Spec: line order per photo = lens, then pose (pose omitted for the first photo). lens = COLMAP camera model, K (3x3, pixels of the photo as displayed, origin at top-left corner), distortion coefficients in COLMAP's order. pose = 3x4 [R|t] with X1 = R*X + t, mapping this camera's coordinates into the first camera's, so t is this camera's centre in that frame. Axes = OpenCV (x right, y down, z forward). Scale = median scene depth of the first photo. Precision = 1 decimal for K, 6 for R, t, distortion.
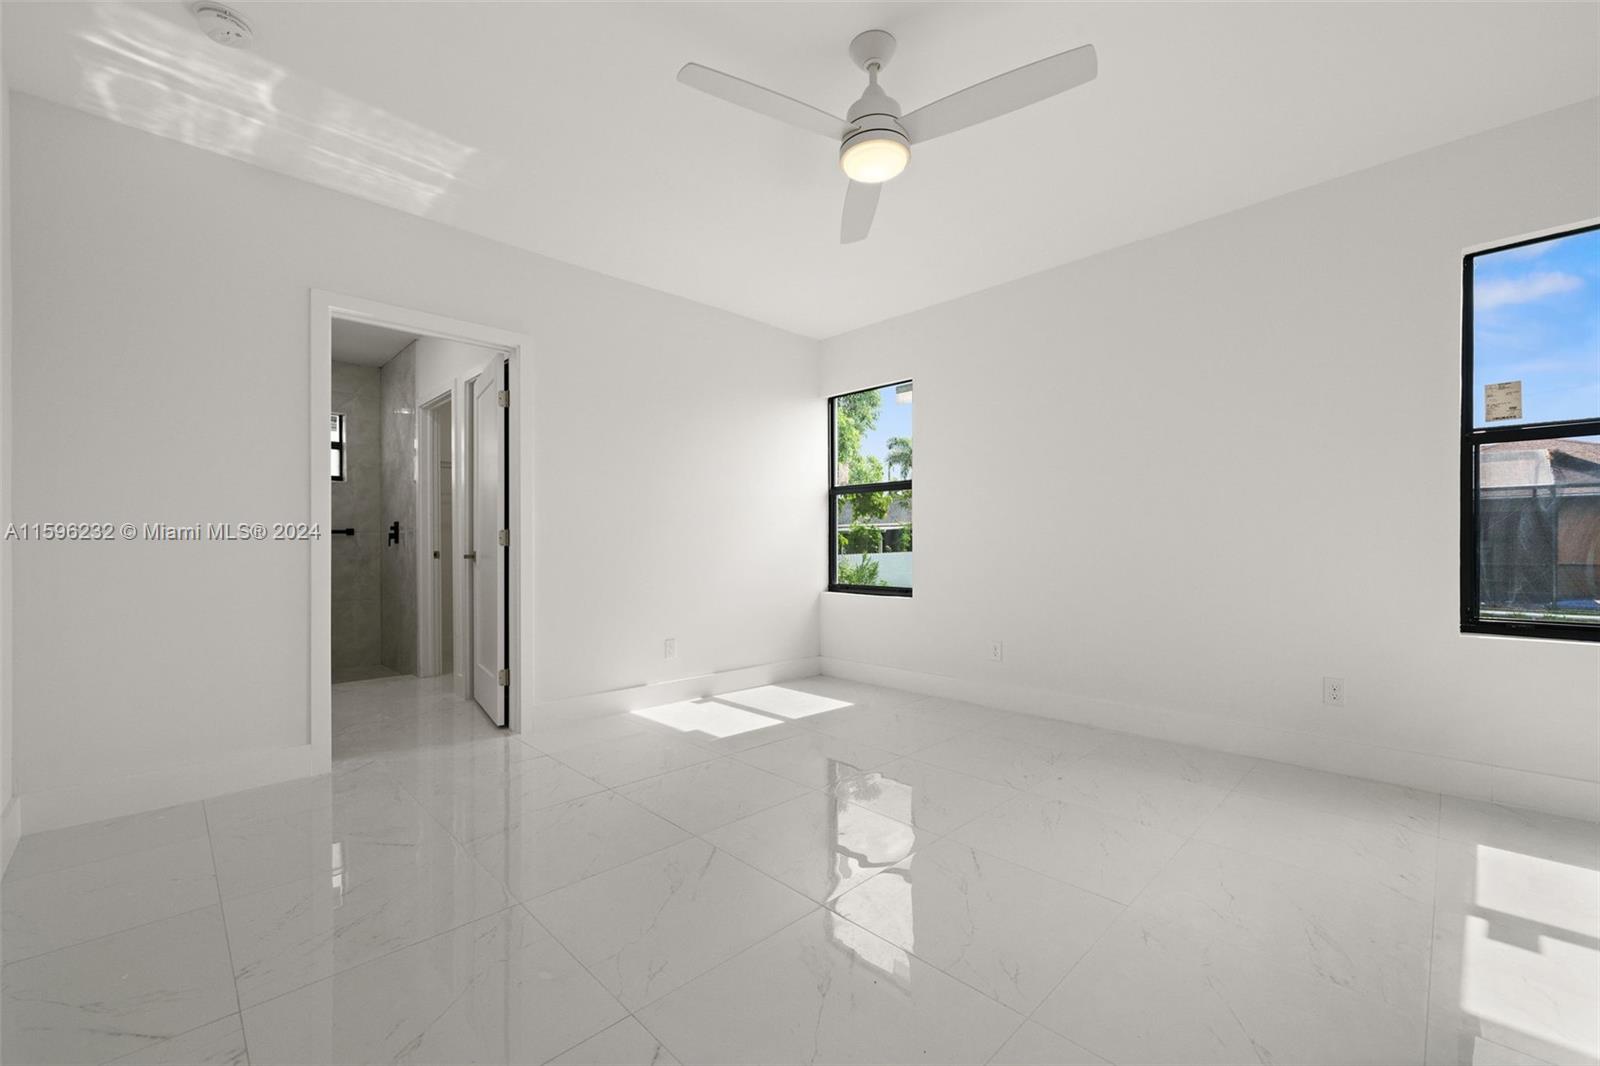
lens RADIAL K [[631.4, 0, 800.6], [0, 631.4, 540.8], [0, 0, 1]] dist [-0.000298, -0.000066]
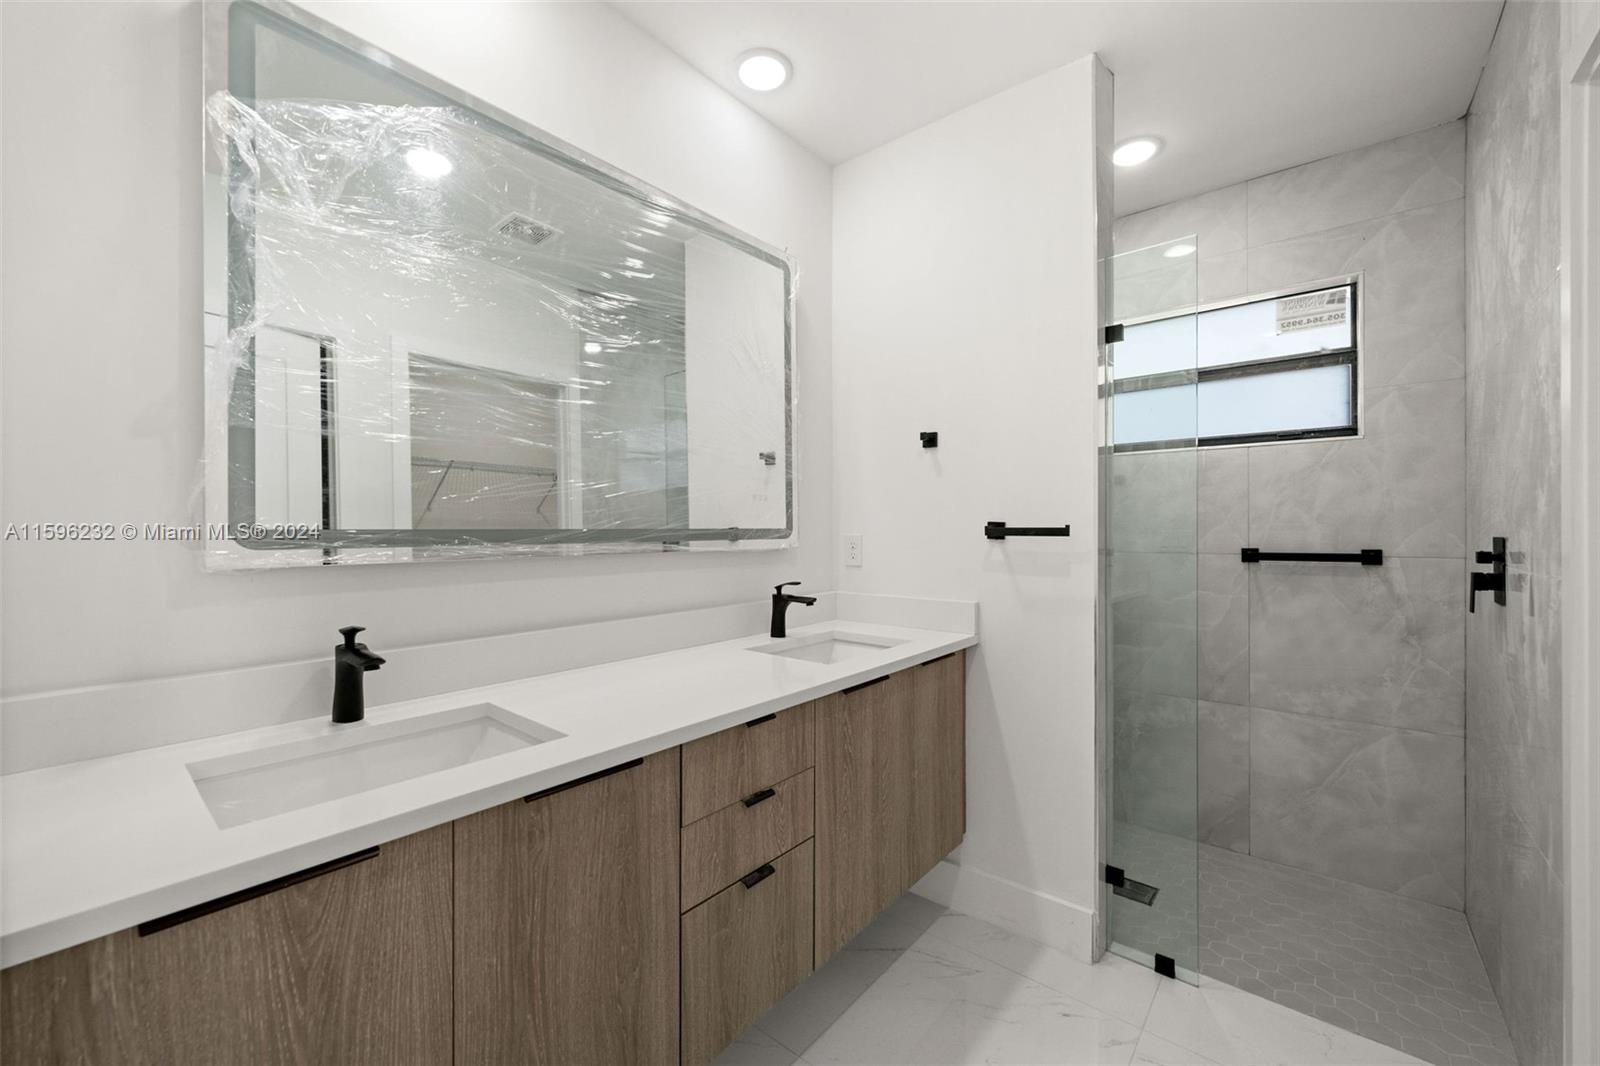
lens RADIAL K [[631.4, 0, 799.9], [0, 631.4, 526.7], [0, 0, 1]] dist [-0.000298, -0.000066]
pose [[0.097011, 0.005711, -0.995267, -0.348624], [-0.003745, 0.999979, 0.005373, -0.035620], [0.995276, 0.003206, 0.097030, 0.603867]]
